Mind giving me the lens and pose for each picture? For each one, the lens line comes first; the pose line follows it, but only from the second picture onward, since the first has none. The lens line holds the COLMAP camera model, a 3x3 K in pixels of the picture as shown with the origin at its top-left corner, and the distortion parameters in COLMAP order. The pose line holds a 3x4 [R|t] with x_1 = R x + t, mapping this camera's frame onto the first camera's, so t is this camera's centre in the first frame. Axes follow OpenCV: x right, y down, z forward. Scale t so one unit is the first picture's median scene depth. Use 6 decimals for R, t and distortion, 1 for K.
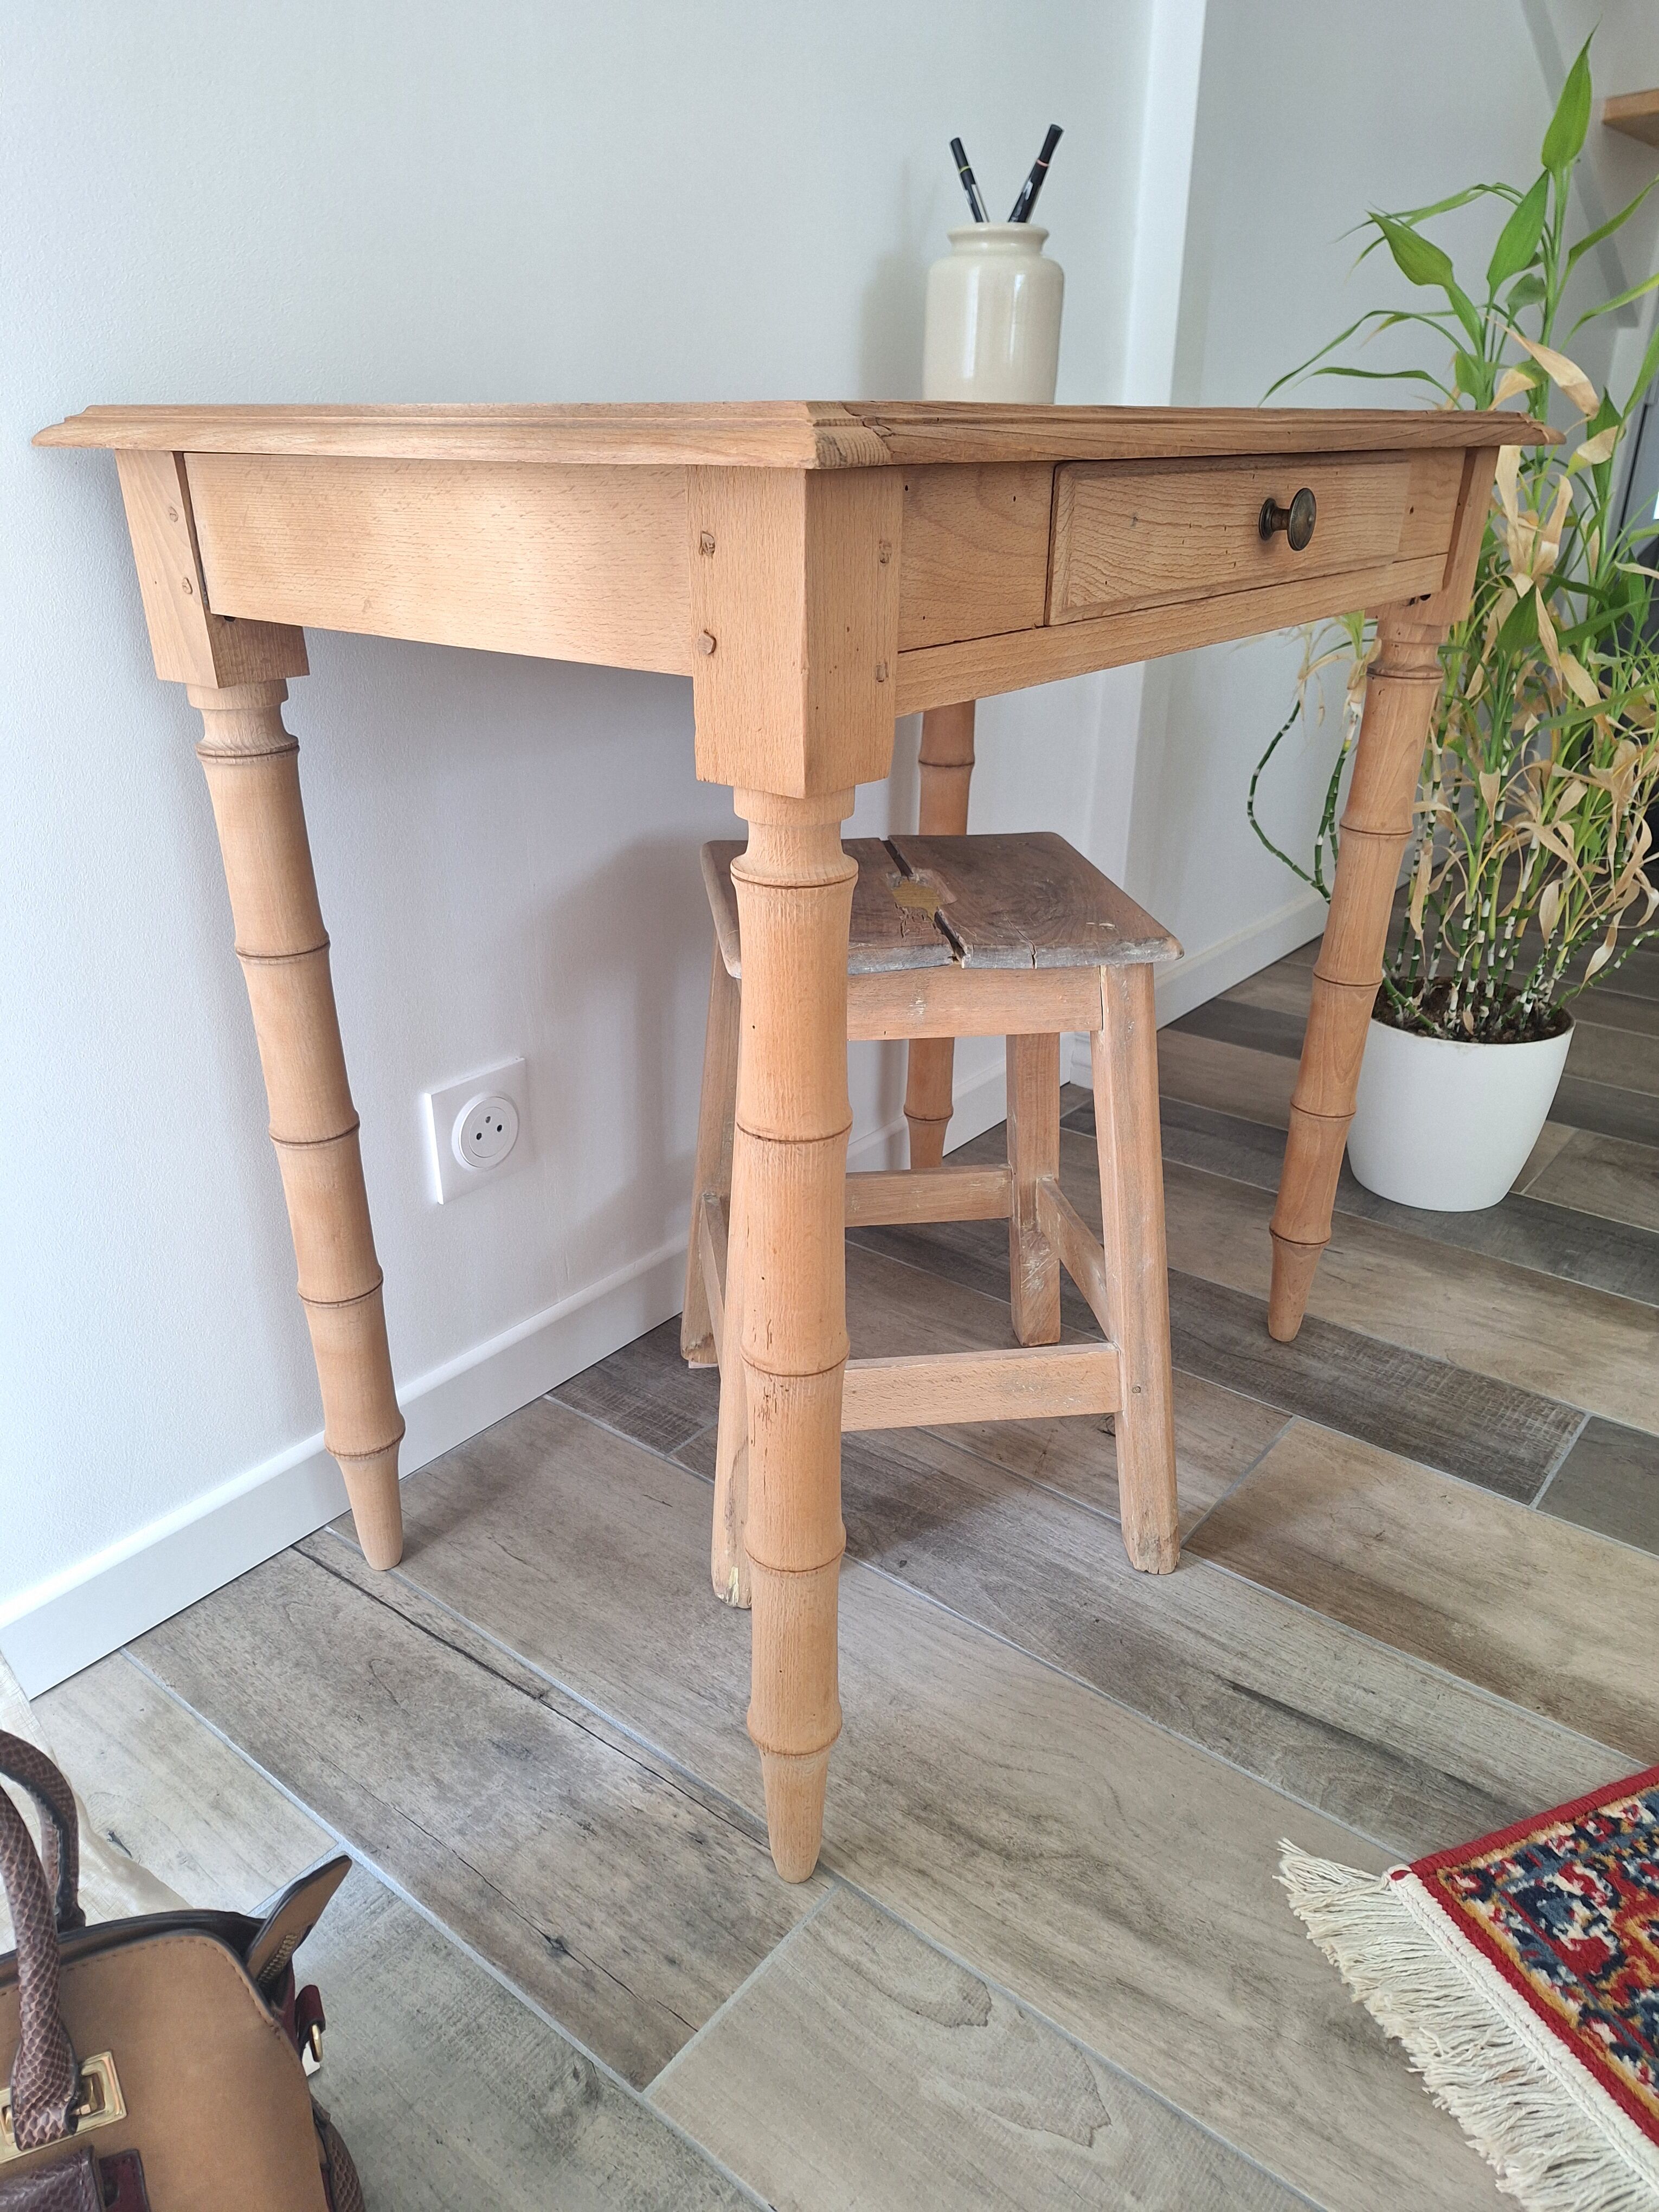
lens RADIAL K [[1541.2, 0, 814.8], [0, 1541.2, 1128.7], [0, 0, 1]] dist [0.044918, -0.037424]
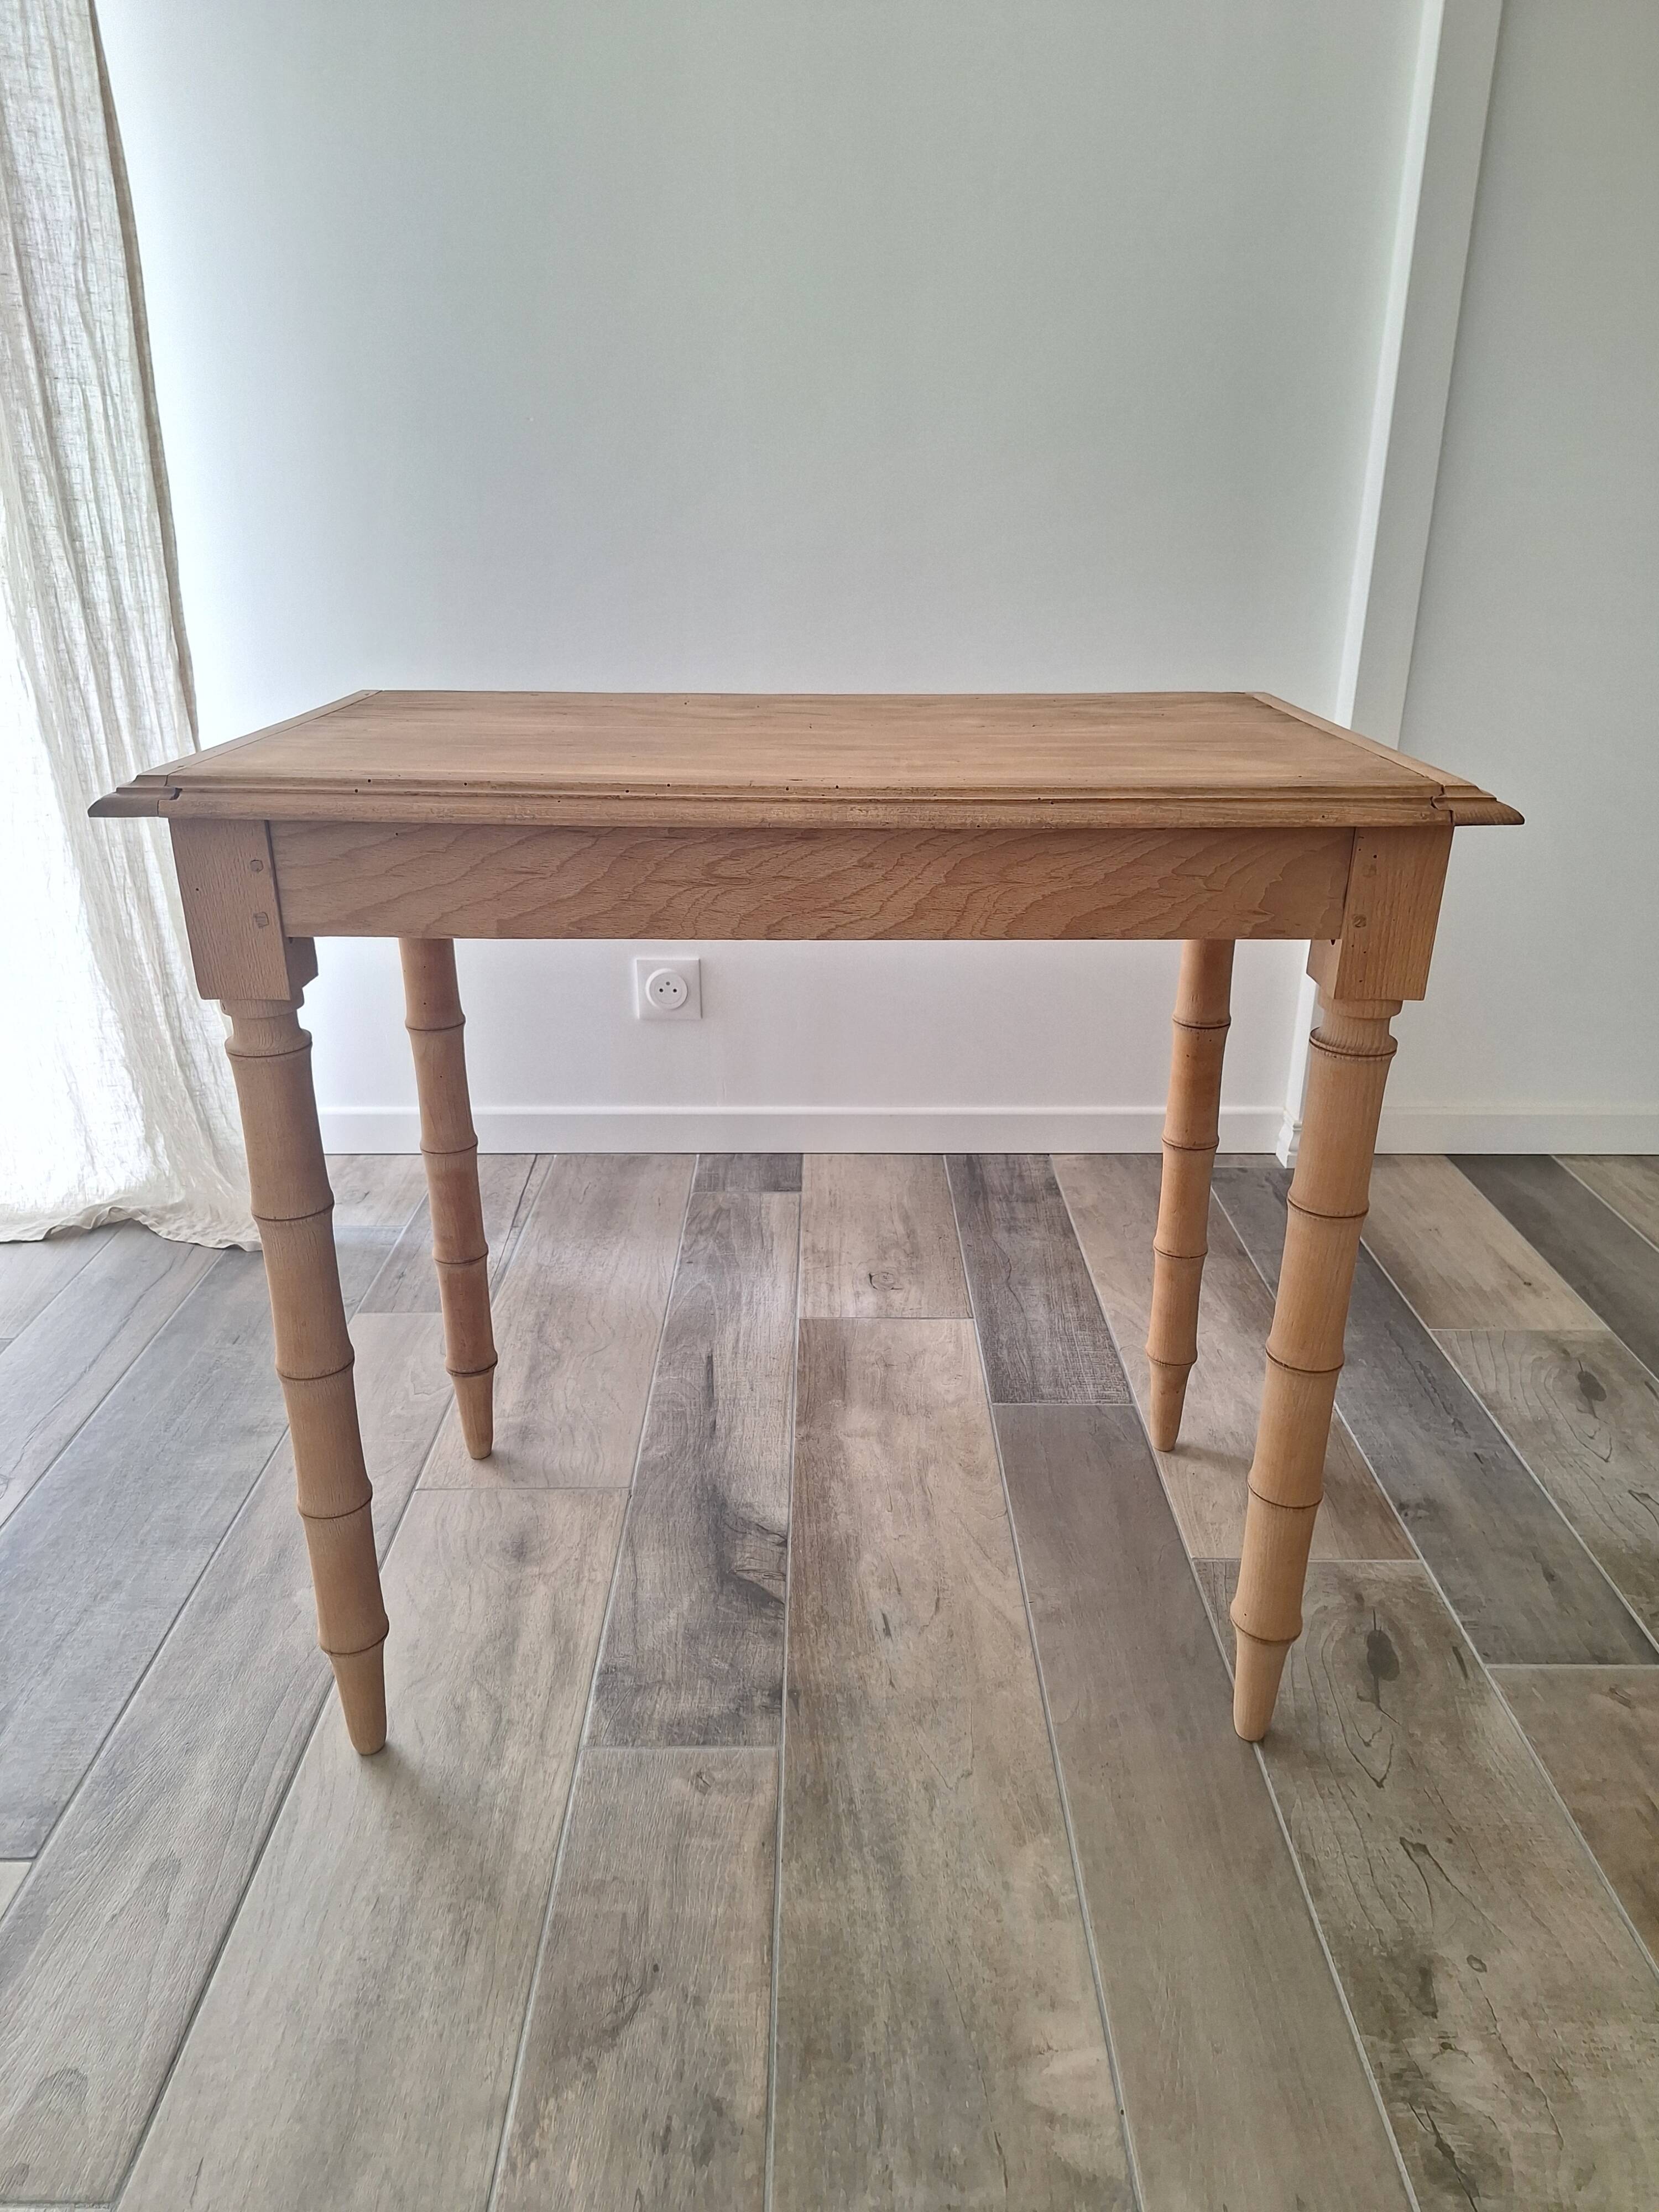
lens RADIAL K [[1529.6, 0, 833.1], [0, 1529.6, 1107.6], [0, 0, 1]] dist [0.109192, -0.115874]
pose [[0.630828, 0.284833, -0.721753, 1.577459], [-0.325704, 0.941472, 0.086871, -0.109085], [0.704254, 0.180277, 0.686678, -0.156665]]
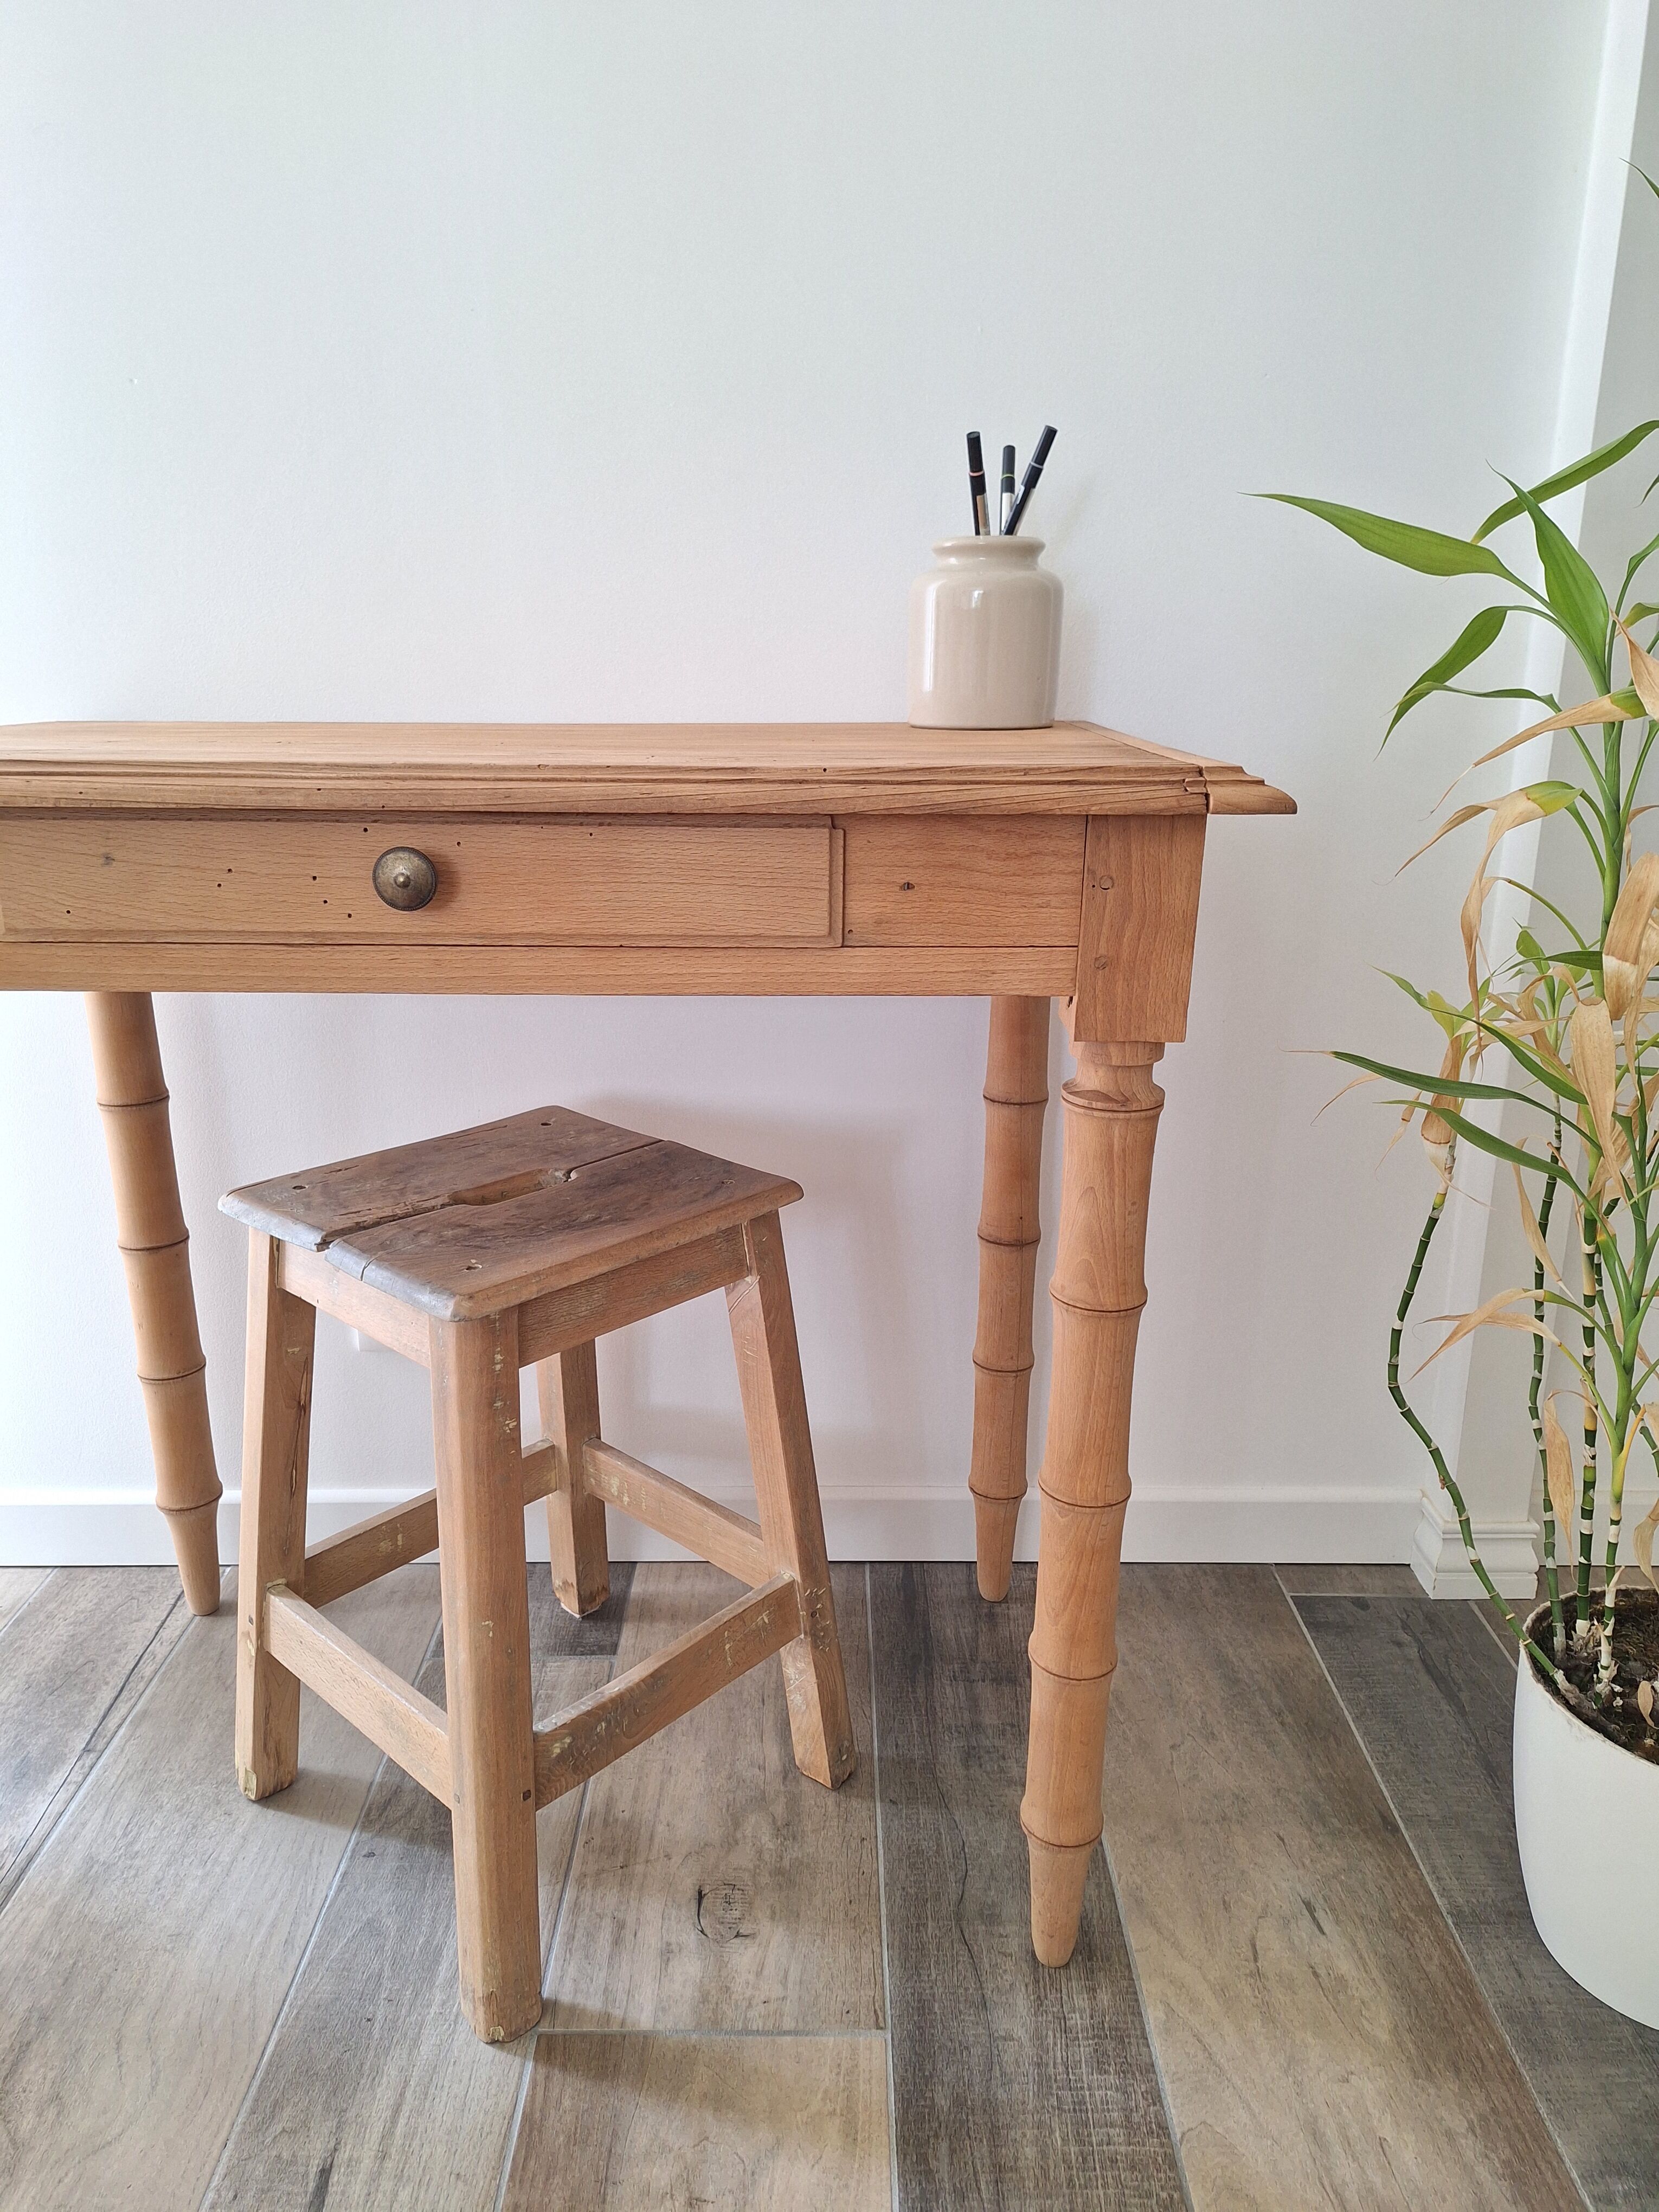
lens RADIAL K [[1542.5, 0, 829.4], [0, 1542.5, 1115.6], [0, 0, 1]] dist [0.059209, -0.066799]
pose [[0.628305, 0.218527, -0.746645, 0.978006], [-0.323937, 0.946069, 0.004300, -0.286095], [0.707318, 0.239165, 0.665208, 0.500094]]
